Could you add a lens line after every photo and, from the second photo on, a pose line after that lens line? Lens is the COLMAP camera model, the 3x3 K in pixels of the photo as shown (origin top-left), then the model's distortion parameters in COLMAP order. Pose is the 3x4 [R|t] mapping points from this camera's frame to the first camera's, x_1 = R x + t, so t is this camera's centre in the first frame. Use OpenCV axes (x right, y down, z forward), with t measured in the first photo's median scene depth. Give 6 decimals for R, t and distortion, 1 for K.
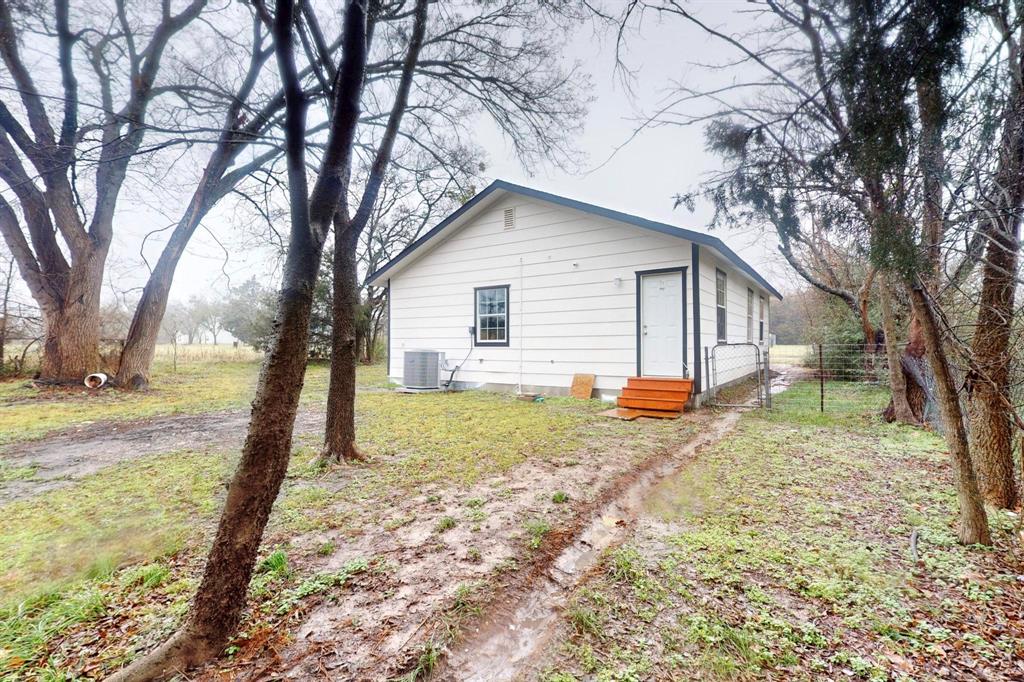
lens RADIAL K [[469.2, 0, 512.0], [0, 469.2, 341.0], [0, 0, 1]] dist [0.000805, -0.000020]
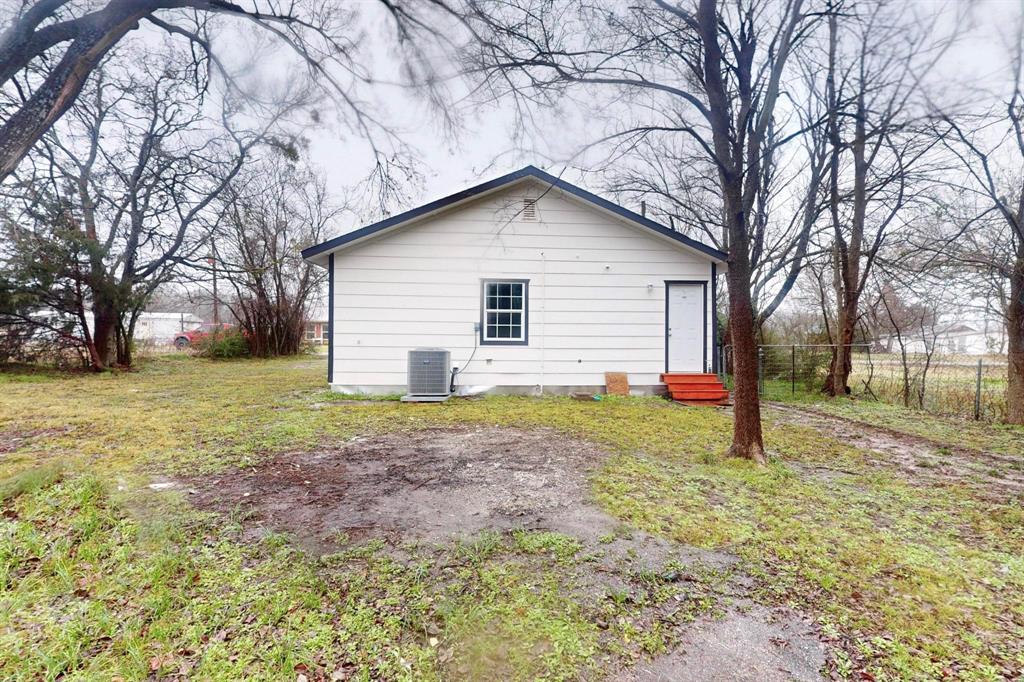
lens RADIAL K [[469.2, 0, 512.0], [0, 469.2, 341.0], [0, 0, 1]] dist [0.000805, -0.000020]
pose [[0.795106, 0.008495, 0.606411, -0.601067], [-0.015177, 0.999867, 0.005893, -0.002297], [-0.606280, -0.013889, 0.795130, 0.271143]]
